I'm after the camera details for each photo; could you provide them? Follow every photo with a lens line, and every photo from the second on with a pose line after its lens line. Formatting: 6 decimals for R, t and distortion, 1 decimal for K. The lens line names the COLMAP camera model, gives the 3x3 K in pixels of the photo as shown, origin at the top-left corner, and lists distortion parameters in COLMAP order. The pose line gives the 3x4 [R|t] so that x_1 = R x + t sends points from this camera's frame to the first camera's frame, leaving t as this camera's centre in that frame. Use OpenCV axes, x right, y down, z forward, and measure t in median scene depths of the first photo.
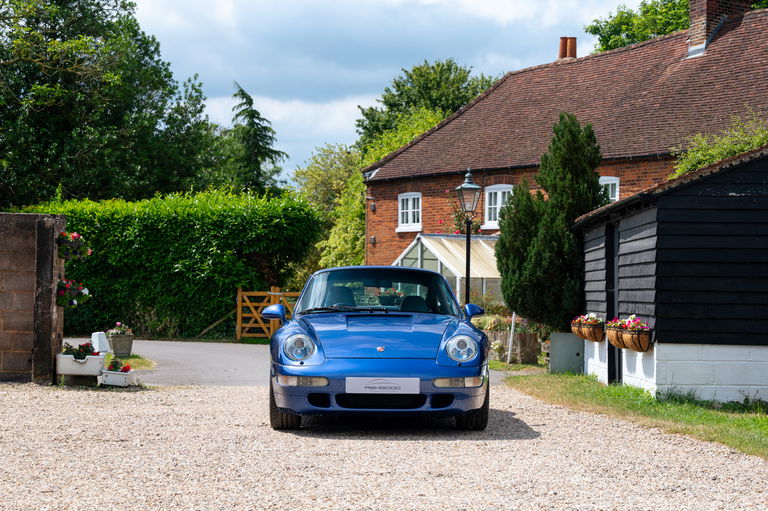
lens RADIAL K [[1555.3, 0, 380.1], [0, 1555.3, 257.2], [0, 0, 1]] dist [0.010169, 0.000000]
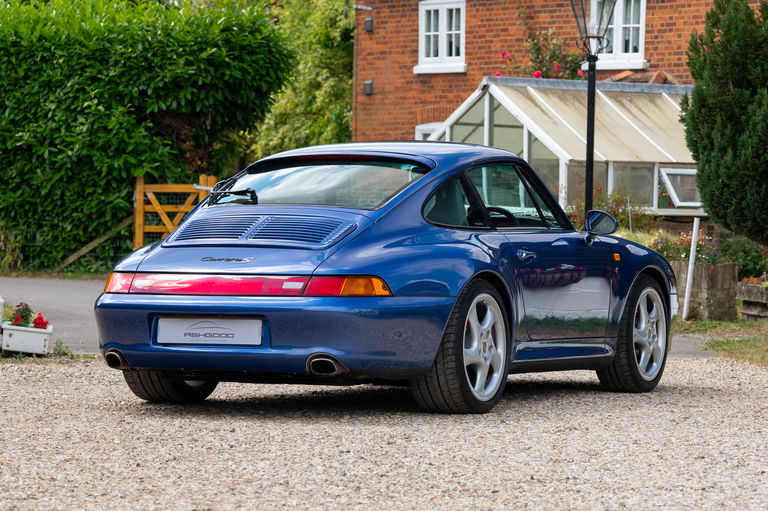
lens RADIAL K [[3037.2, 0, 386.7], [0, 3037.2, 255.2], [0, 0, 1]] dist [-0.065490, 0.000000]
pose [[0.999473, 0.005952, 0.031923, -0.064496], [-0.007366, 0.998989, 0.044355, -0.000351], [-0.031627, -0.044567, 0.998506, -0.061233]]
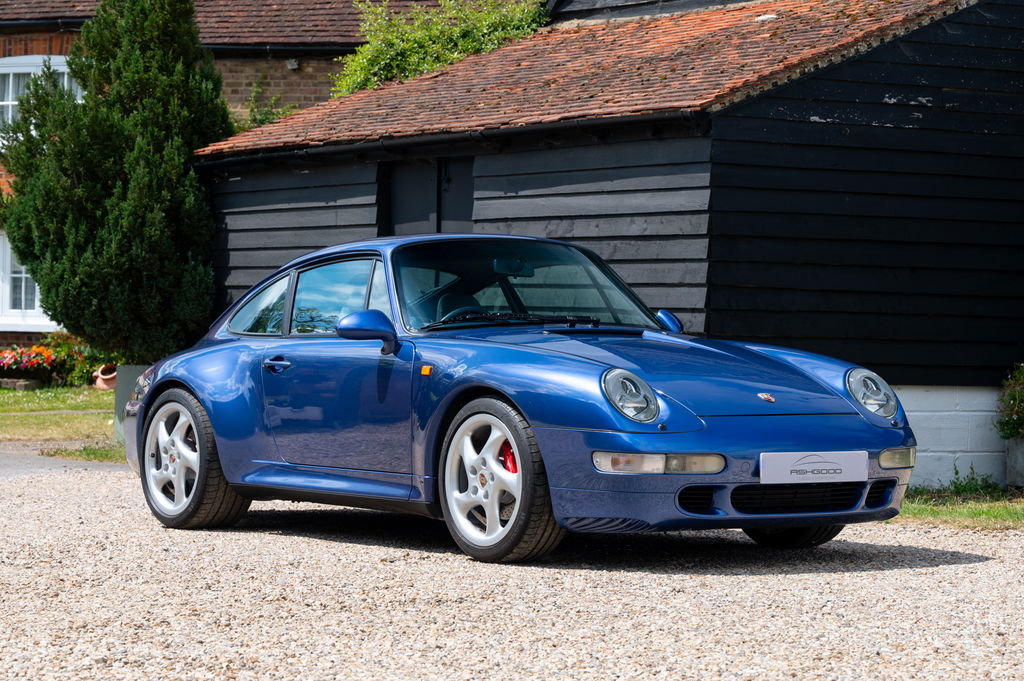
lens RADIAL K [[2849.0, 0, 515.0], [0, 2849.0, 330.6], [0, 0, 1]] dist [0.006091, 0.000000]
pose [[0.821290, 0.000790, 0.570510, -0.323948], [-0.021526, 0.999330, 0.029604, 0.005836], [-0.570104, -0.036594, 0.820757, 0.146460]]
